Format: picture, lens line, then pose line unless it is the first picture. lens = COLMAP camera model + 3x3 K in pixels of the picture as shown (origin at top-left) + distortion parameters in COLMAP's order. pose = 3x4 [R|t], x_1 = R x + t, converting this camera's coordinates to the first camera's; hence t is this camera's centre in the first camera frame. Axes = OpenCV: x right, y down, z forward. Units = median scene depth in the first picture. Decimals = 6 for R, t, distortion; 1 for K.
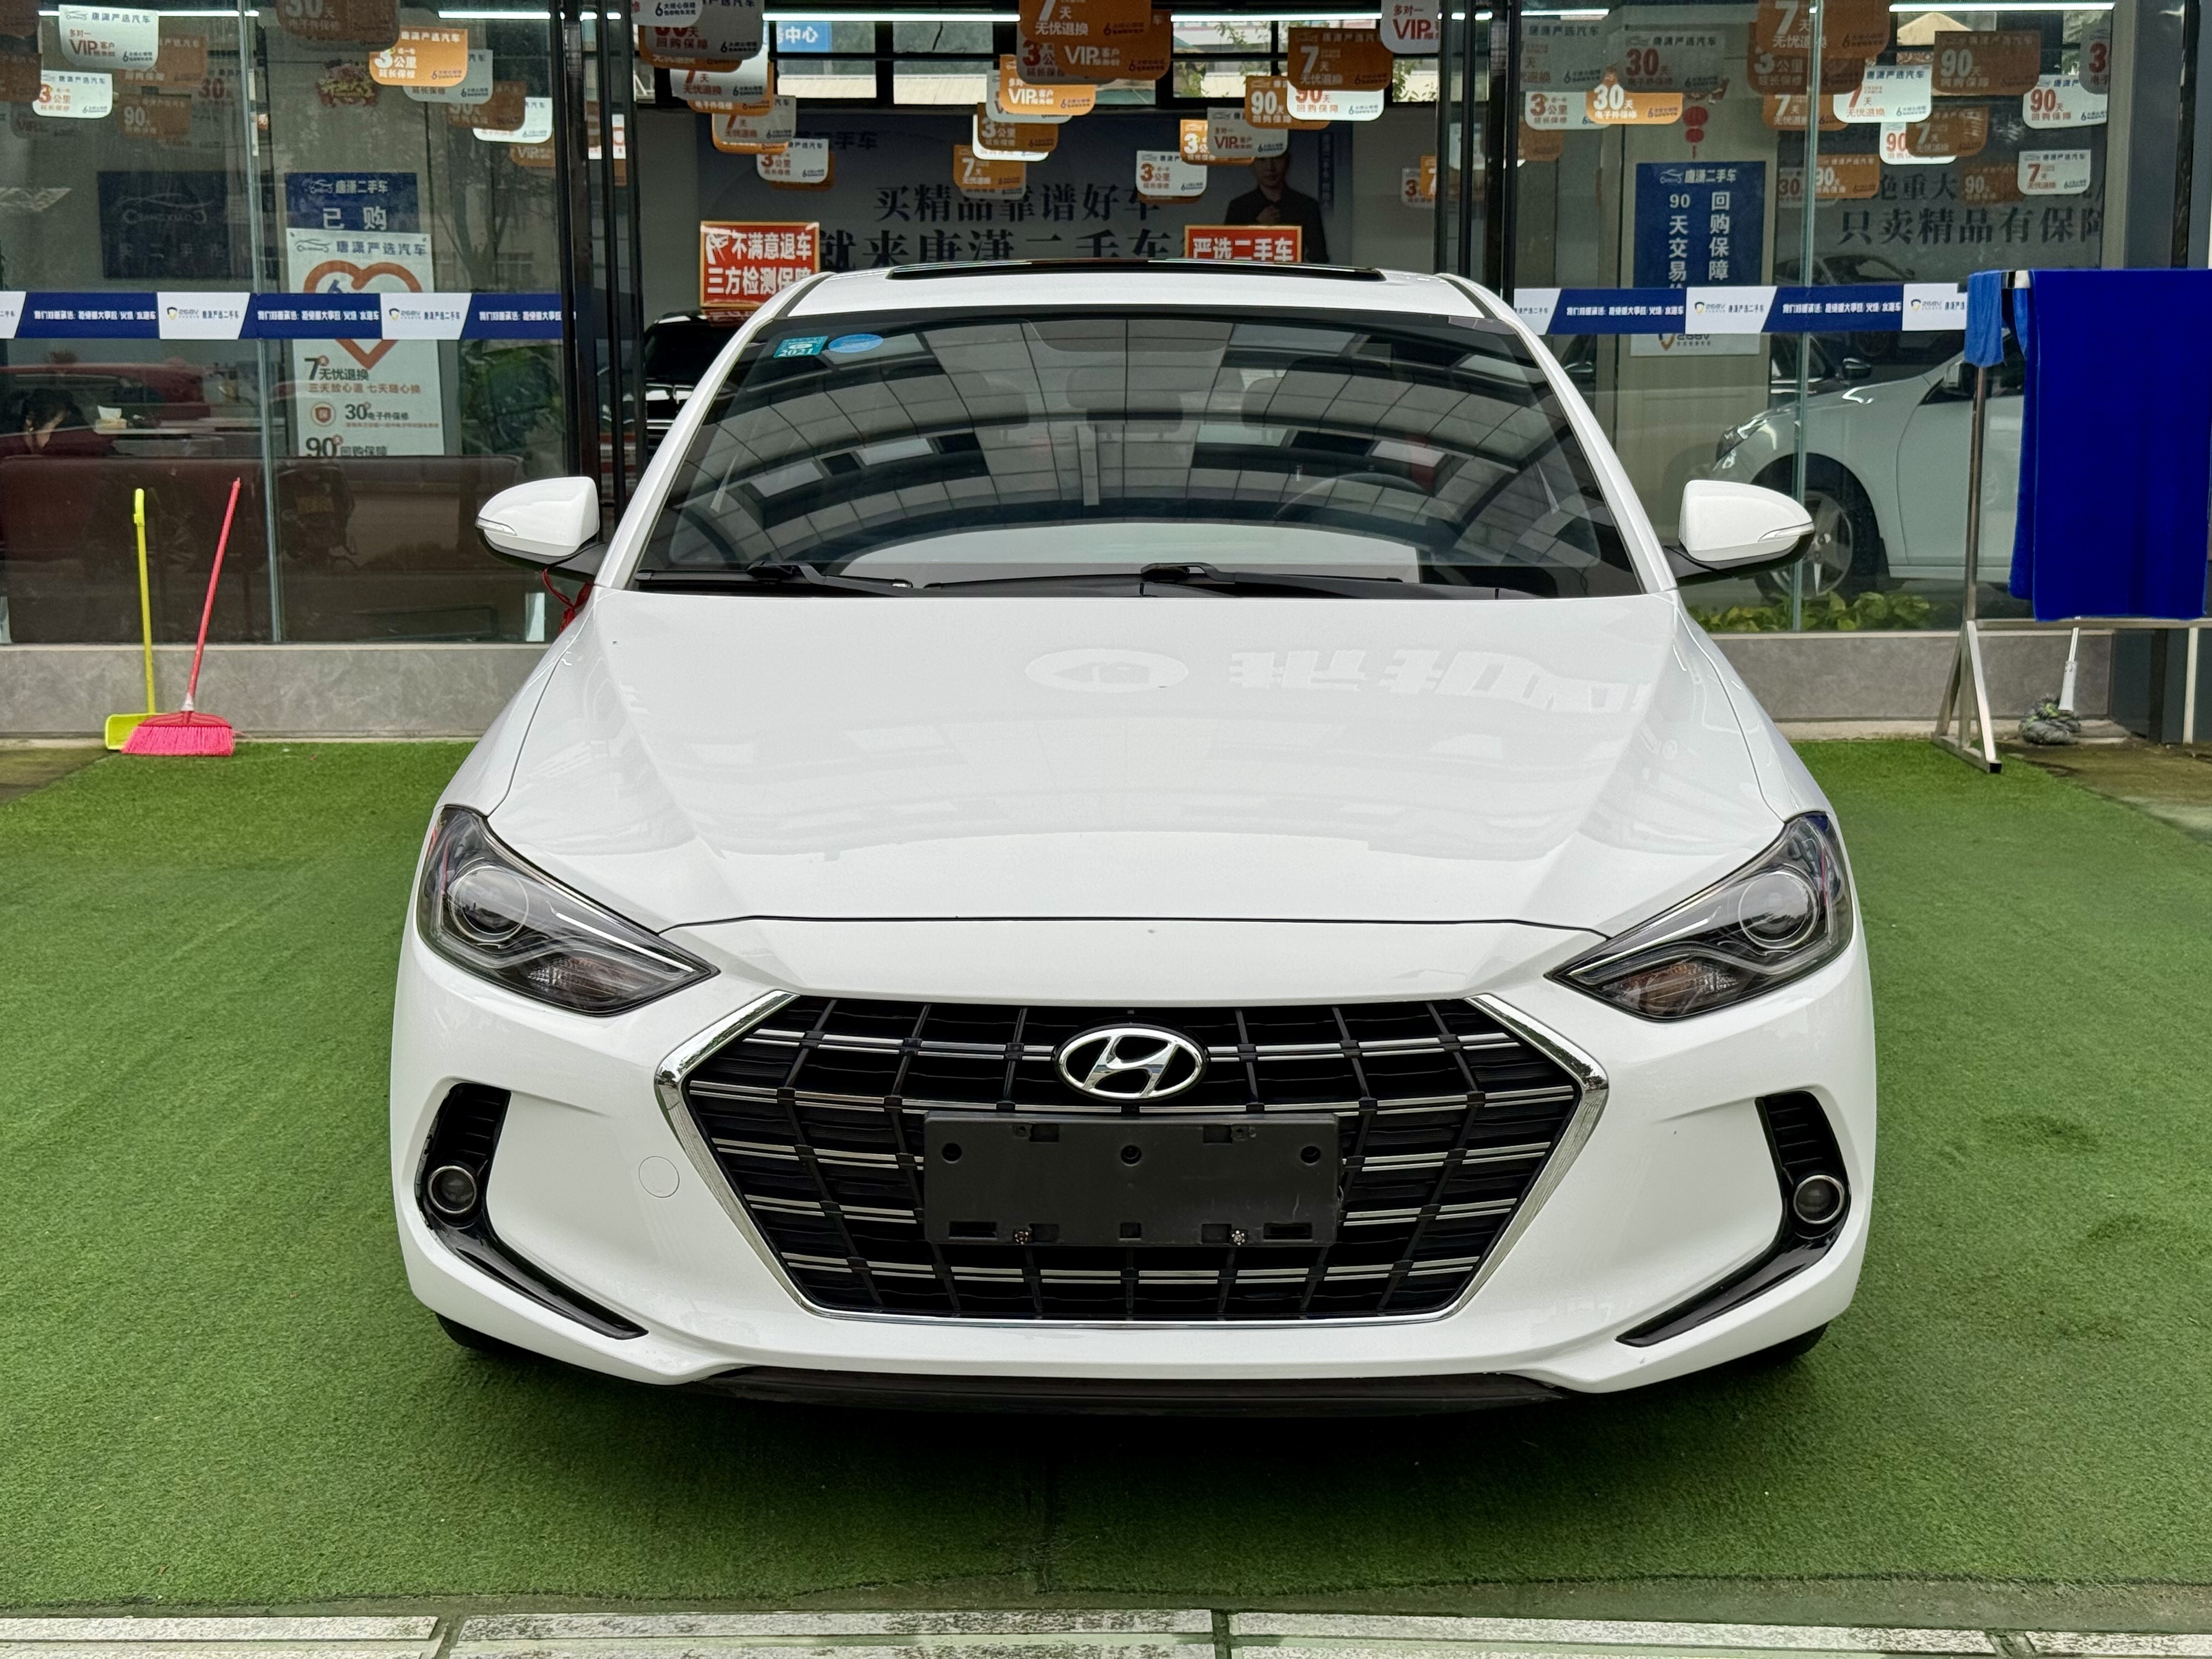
lens RADIAL K [[3080.9, 0, 1106.0], [0, 3080.9, 829.5], [0, 0, 1]] dist [0.219427, -0.568577]
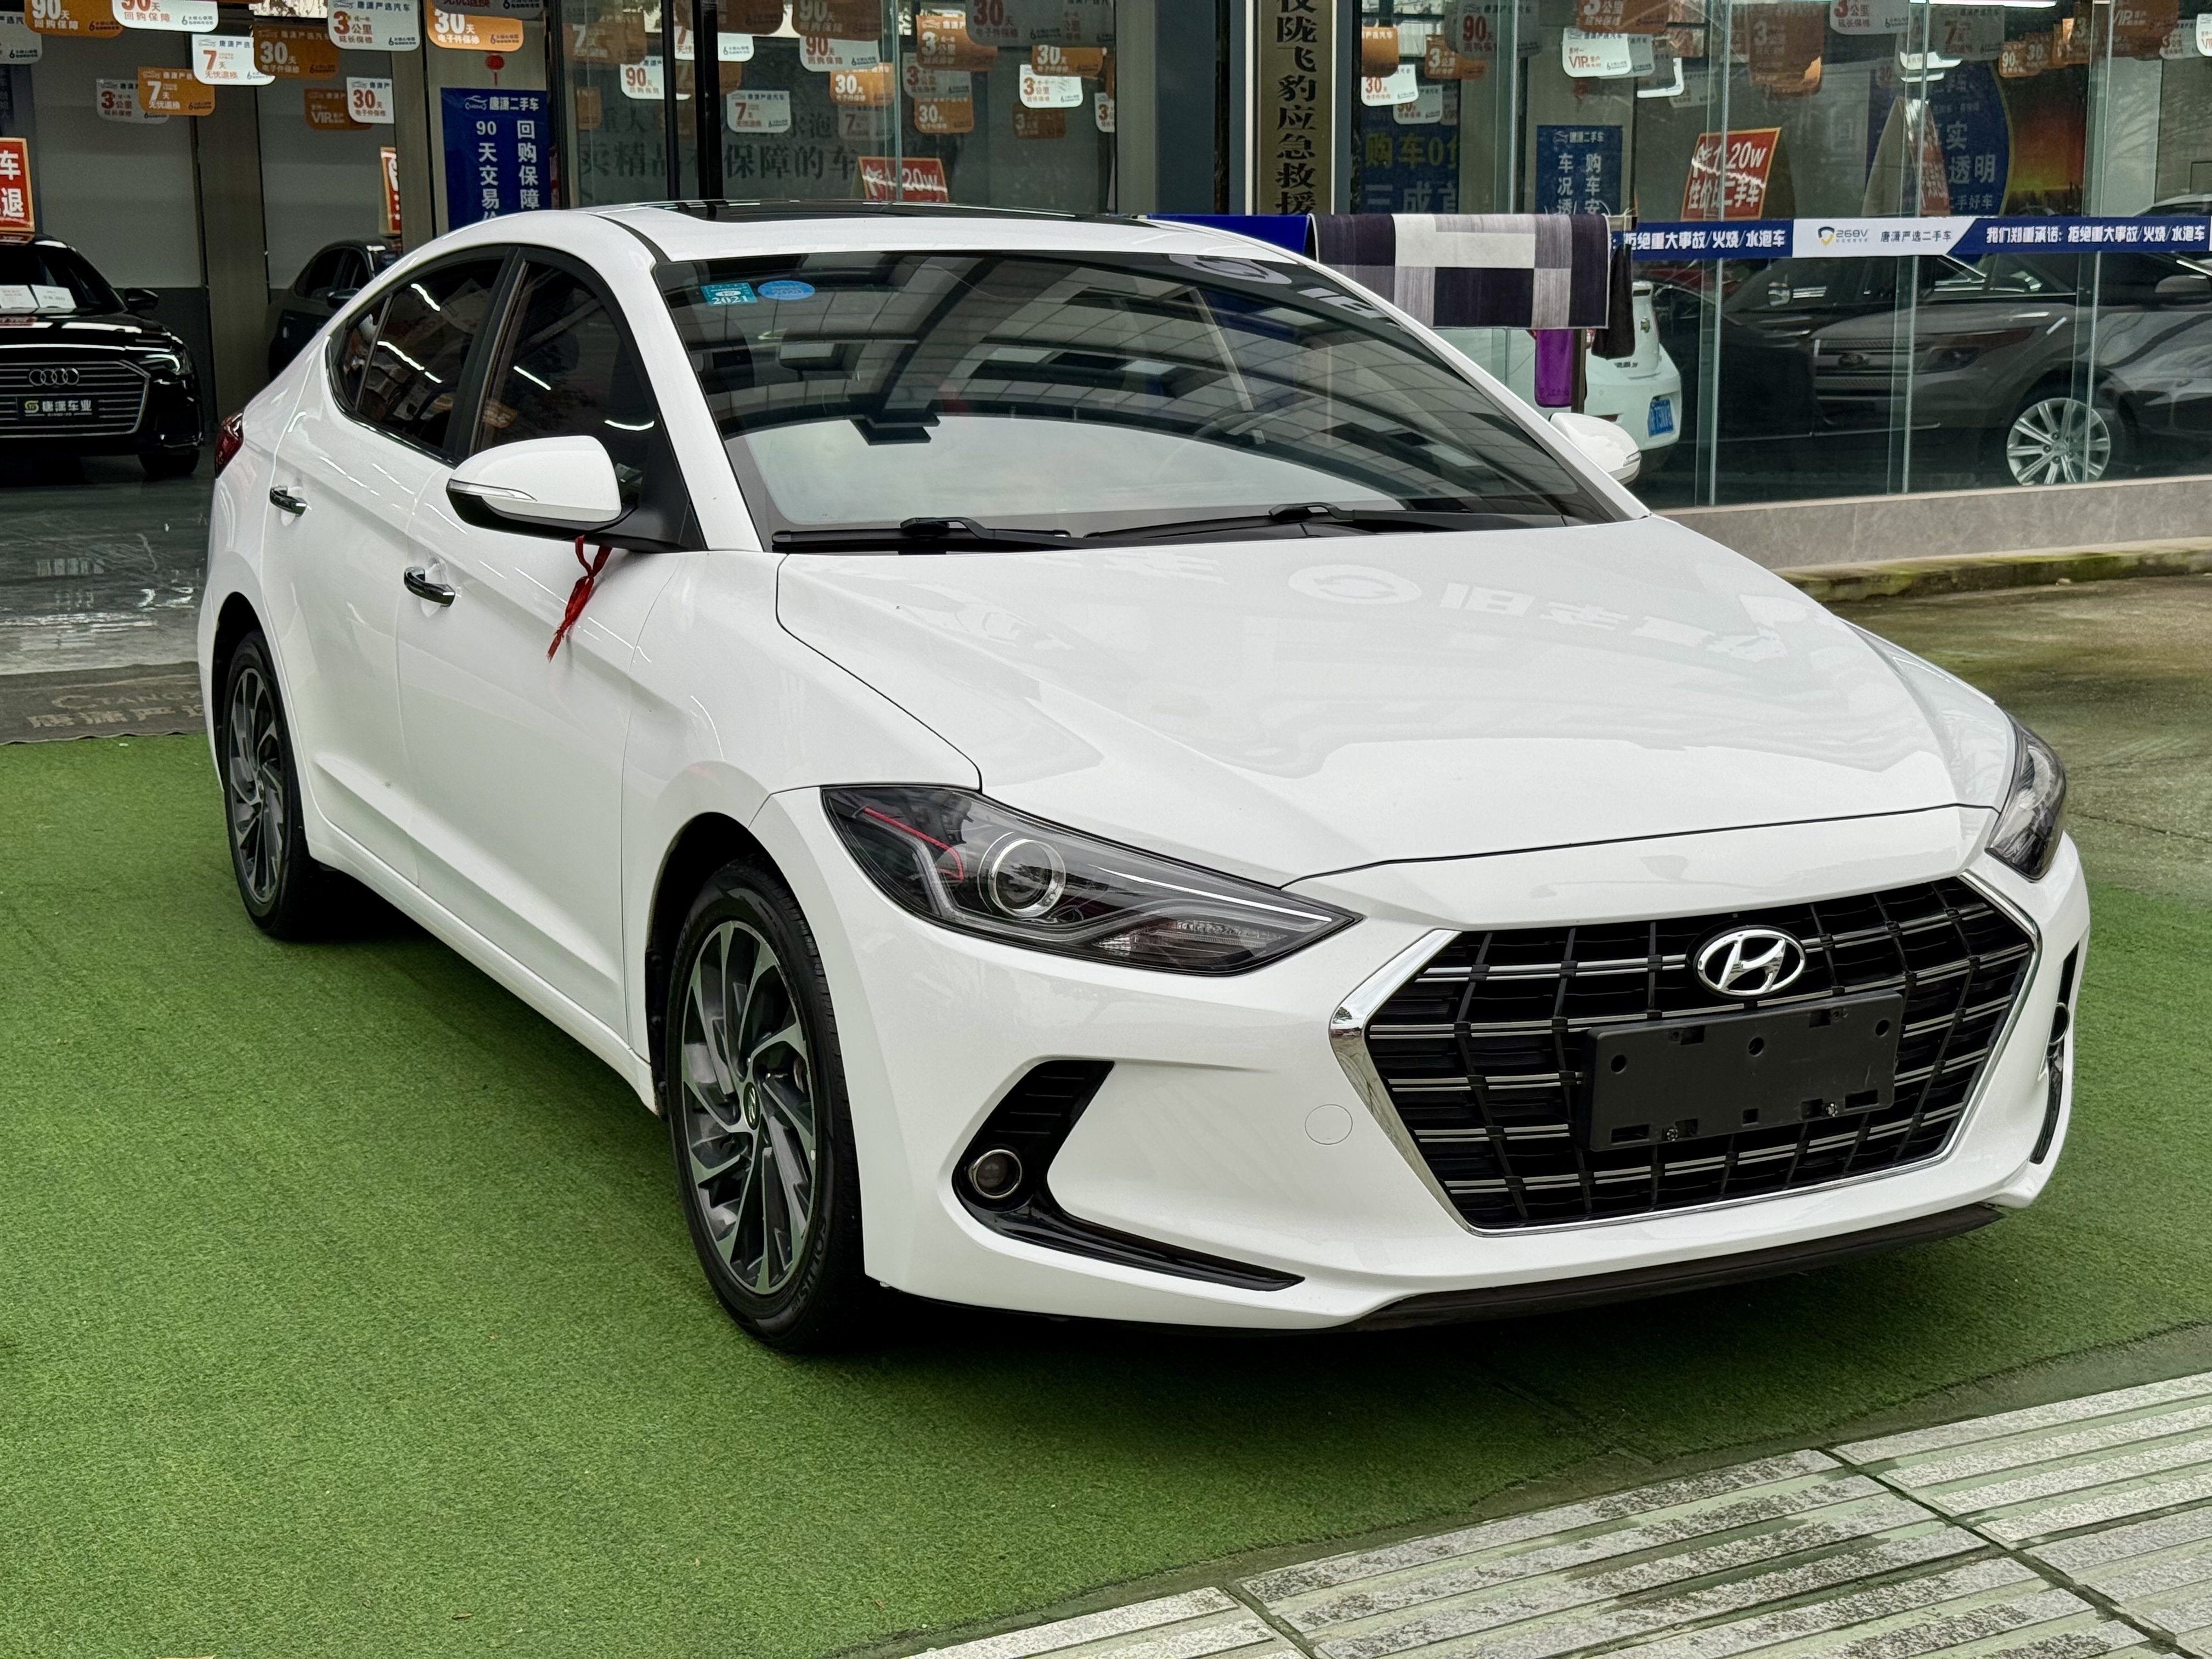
lens RADIAL K [[3080.9, 0, 1106.0], [0, 3080.9, 829.5], [0, 0, 1]] dist [0.219427, -0.568577]
pose [[0.879257, -0.085251, 0.468656, -0.679314], [0.073996, 0.996356, 0.042416, -0.032789], [-0.470564, -0.002616, 0.882362, 0.141435]]
